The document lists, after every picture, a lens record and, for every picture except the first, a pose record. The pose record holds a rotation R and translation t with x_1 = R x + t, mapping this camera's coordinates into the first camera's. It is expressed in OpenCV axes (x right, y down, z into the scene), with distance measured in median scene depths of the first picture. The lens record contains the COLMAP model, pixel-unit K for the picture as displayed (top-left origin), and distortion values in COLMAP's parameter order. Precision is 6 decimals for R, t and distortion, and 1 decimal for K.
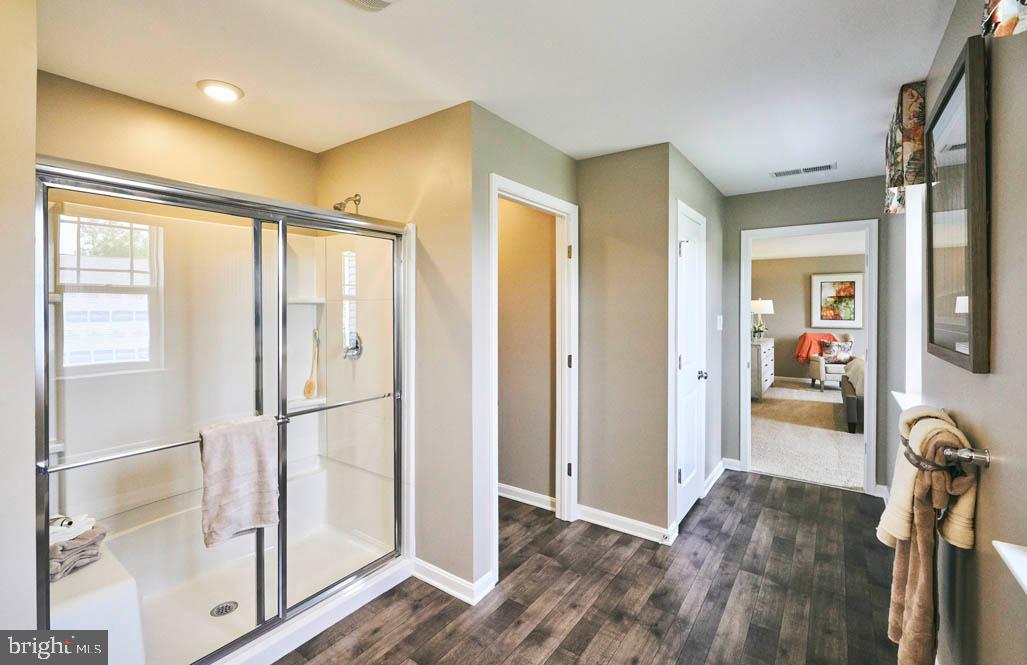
lens RADIAL K [[461.2, 0, 494.2], [0, 461.2, 312.2], [0, 0, 1]] dist [-0.000077, -0.000078]
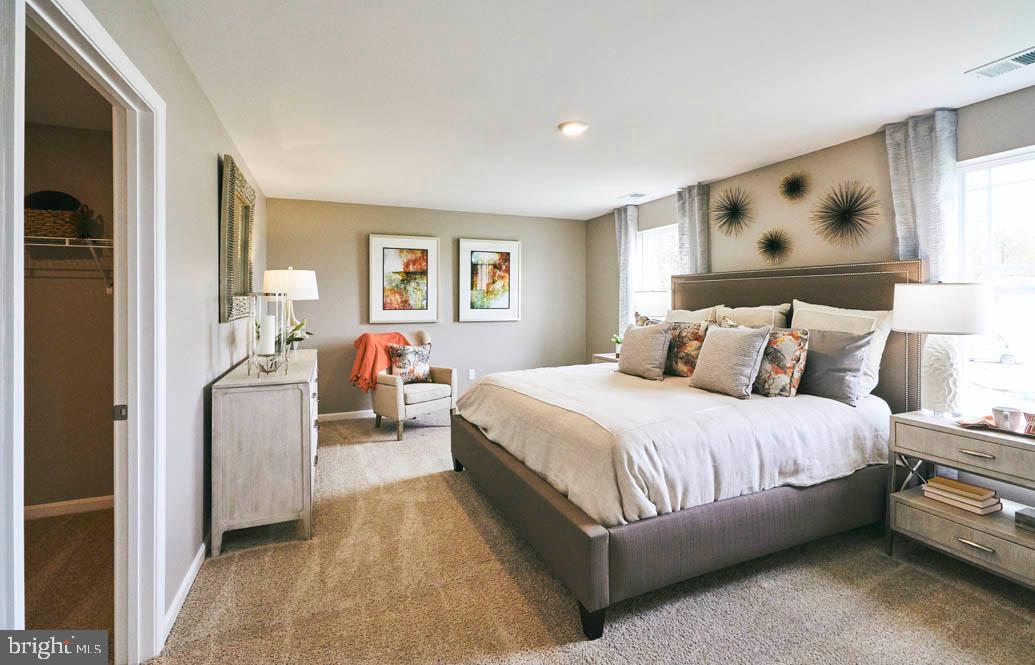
lens RADIAL K [[465.3, 0, 521.3], [0, 465.3, 299.1], [0, 0, 1]] dist [0.001607, 0.000478]
pose [[0.506720, -0.001568, 0.862109, 0.285017], [0.010488, 0.999936, -0.004345, 0.006797], [-0.862047, 0.011243, 0.506703, 0.554687]]
